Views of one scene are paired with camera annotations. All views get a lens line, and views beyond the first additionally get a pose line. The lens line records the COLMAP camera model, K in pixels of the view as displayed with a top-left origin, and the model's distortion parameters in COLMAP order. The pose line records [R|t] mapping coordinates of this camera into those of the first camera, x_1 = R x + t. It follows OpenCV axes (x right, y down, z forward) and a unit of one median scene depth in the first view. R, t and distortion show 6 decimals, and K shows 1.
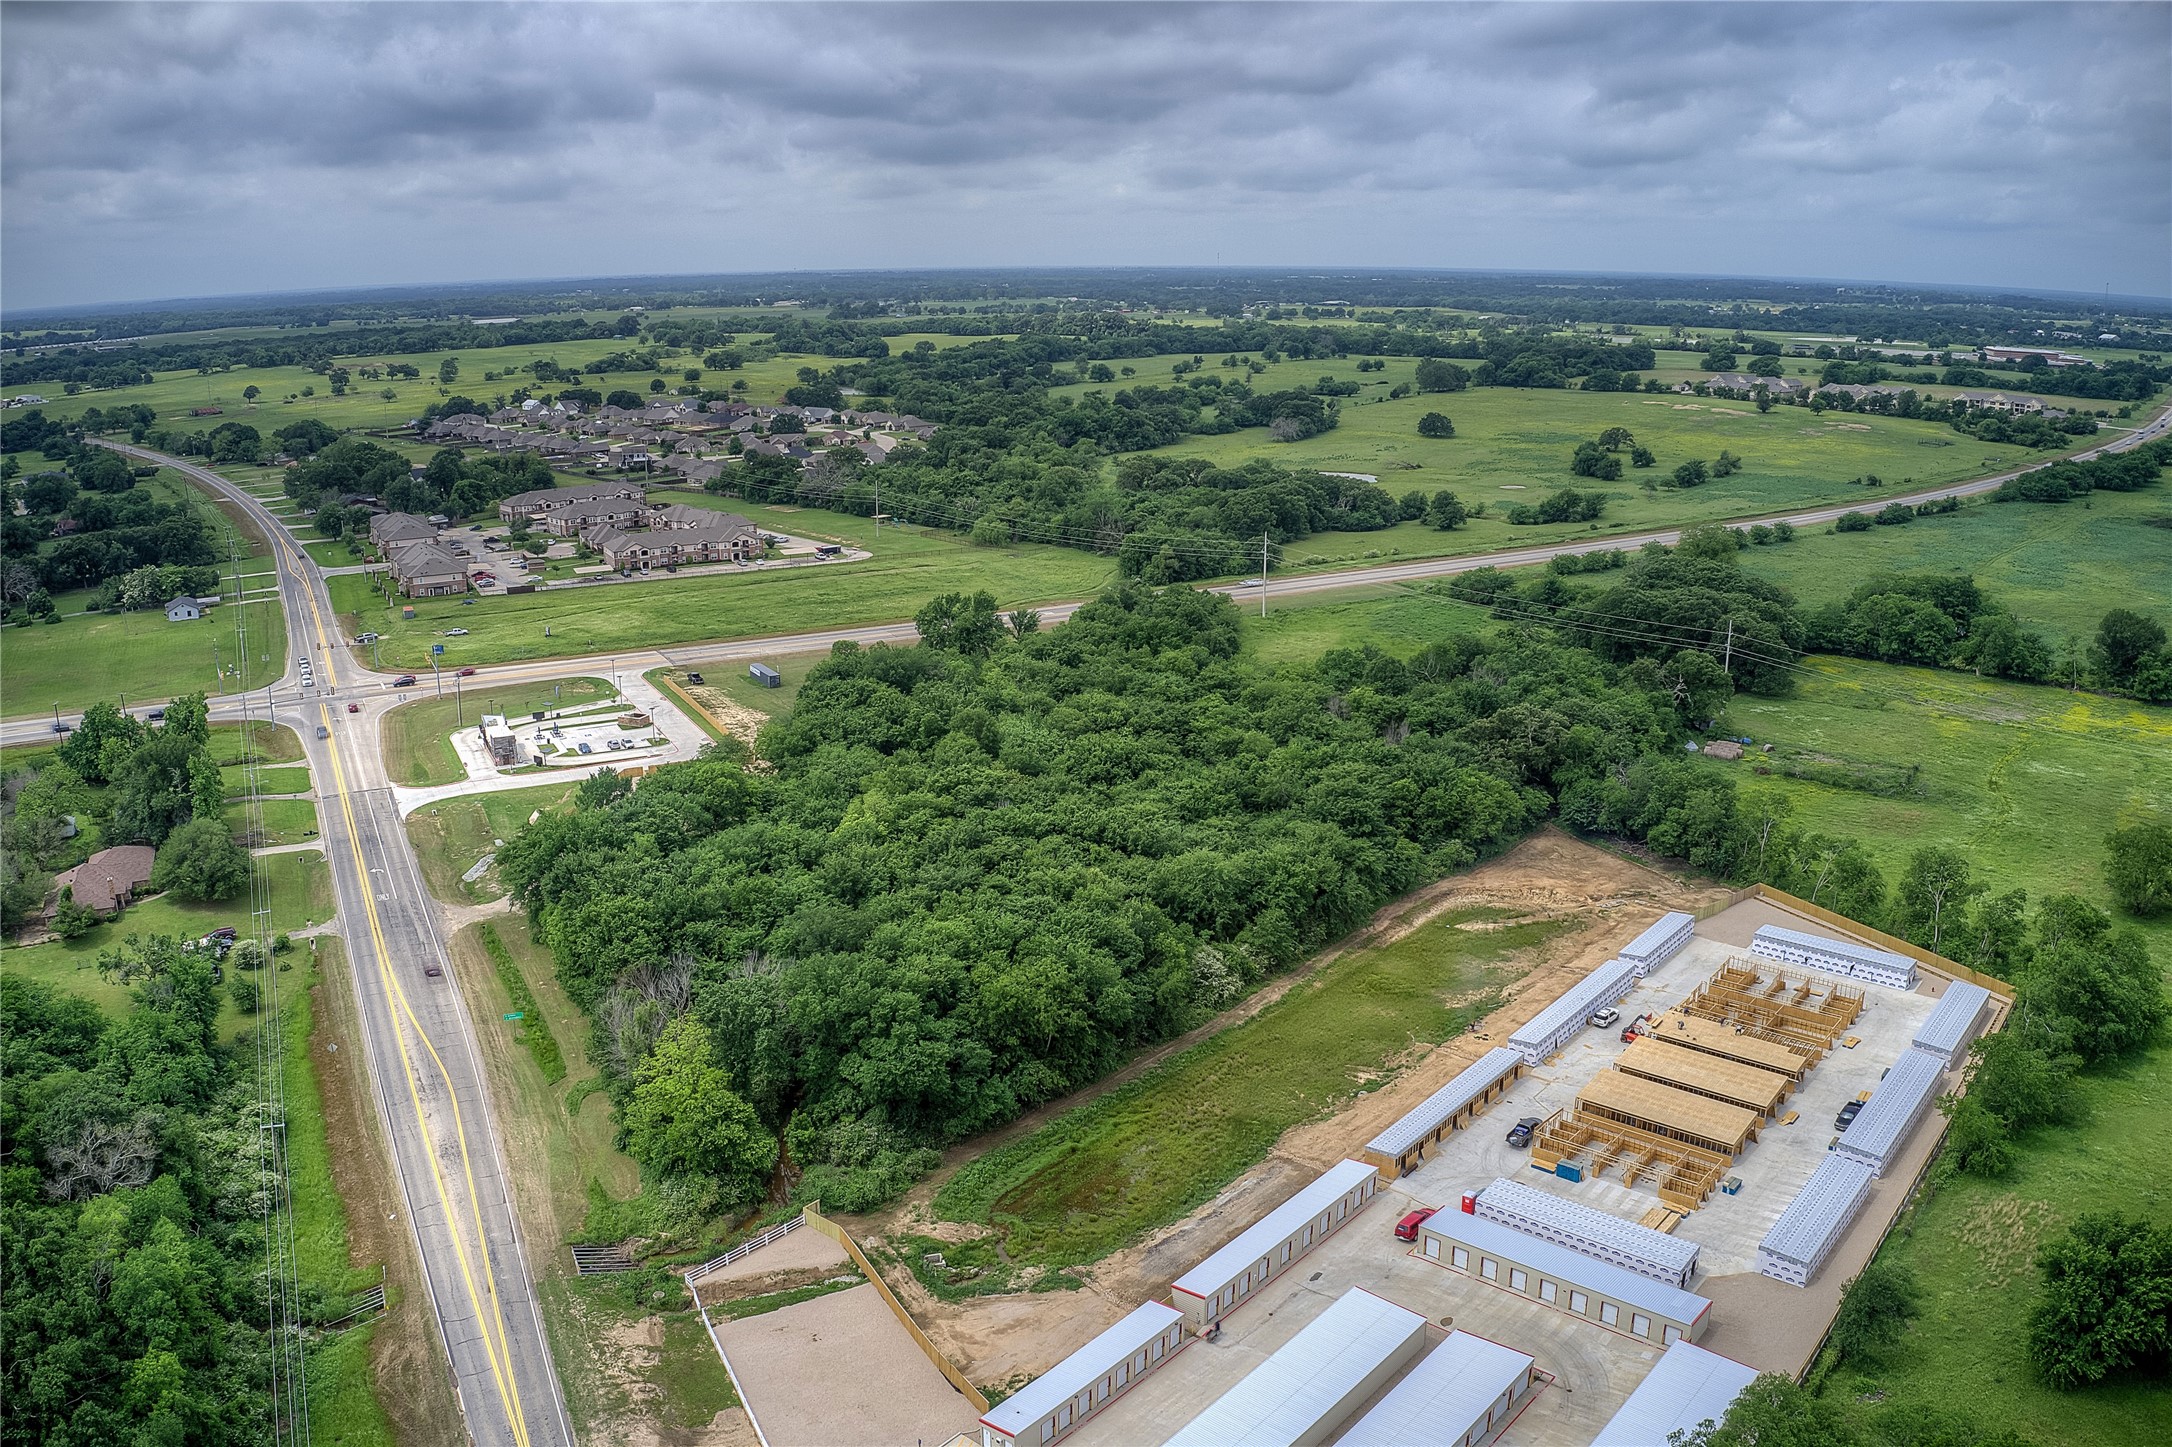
lens RADIAL K [[1704.6, 0, 1076.5], [0, 1704.6, 719.1], [0, 0, 1]] dist [-0.189243, 0.037180]
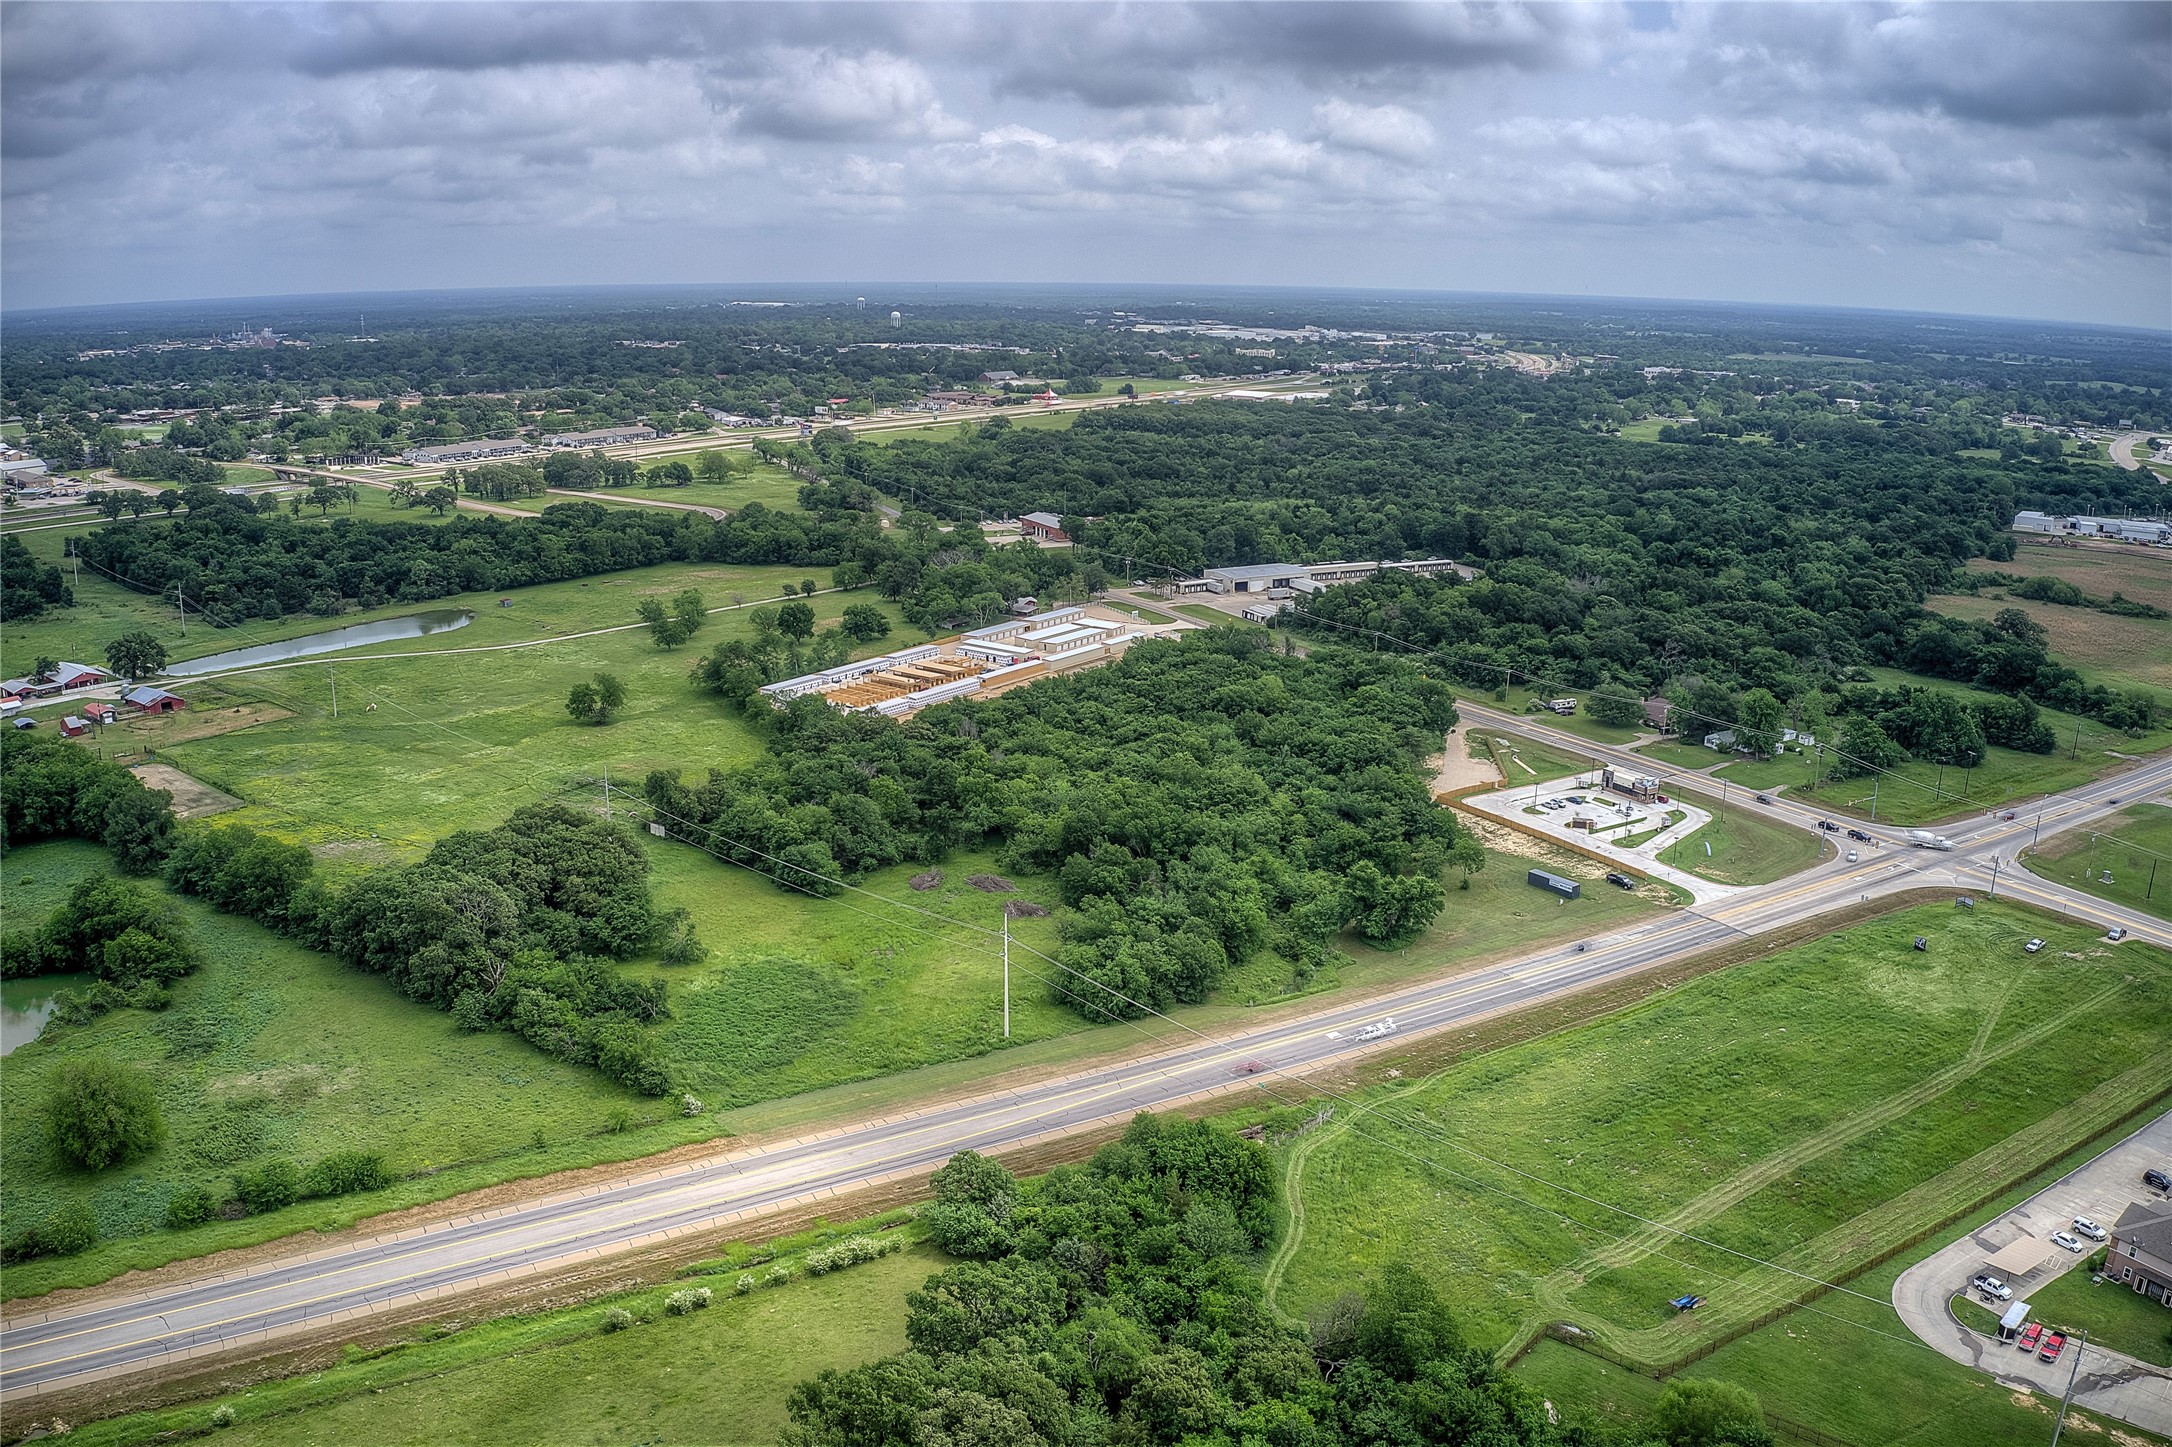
lens RADIAL K [[1704.6, 0, 1071.9], [0, 1704.6, 718.7], [0, 0, 1]] dist [-0.189243, 0.037180]
pose [[-0.998345, 0.012247, -0.056186, 0.134198], [-0.017799, 0.863273, 0.504423, -0.555908], [0.054681, 0.504588, -0.861627, 1.684139]]
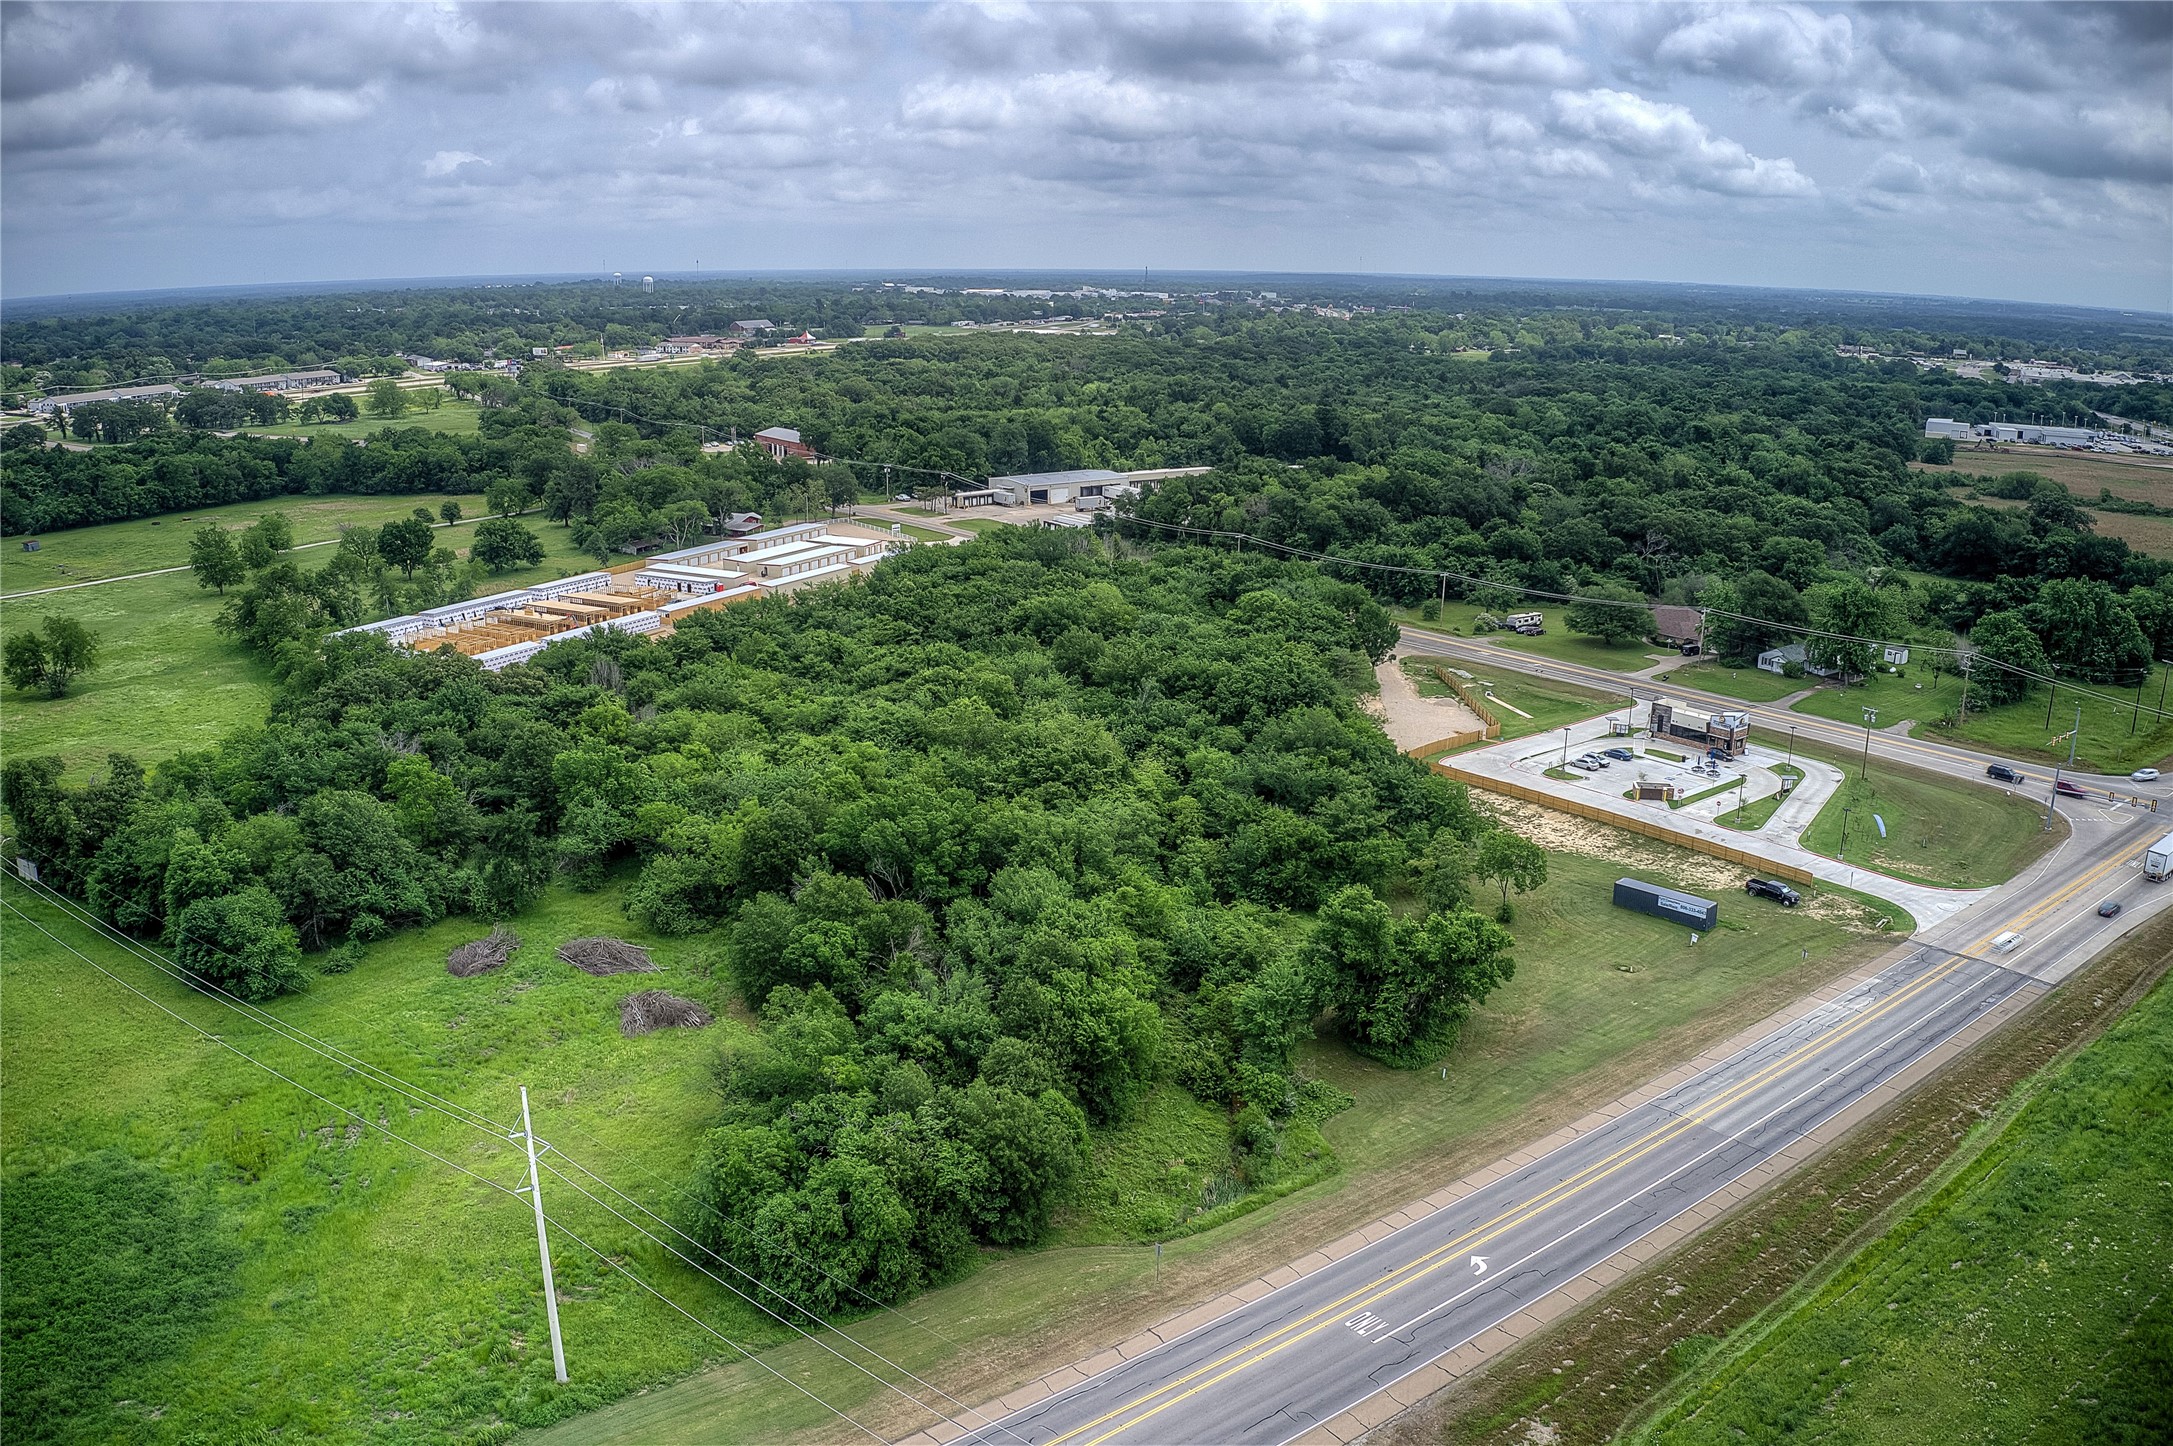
lens RADIAL K [[1705.4, 0, 1068.1], [0, 1705.4, 720.3], [0, 0, 1]] dist [-0.189243, 0.037180]
pose [[-0.982612, 0.049558, -0.178933, 0.081526], [-0.048965, 0.860433, 0.507205, -0.311686], [0.179096, 0.507148, -0.843045, 1.315048]]
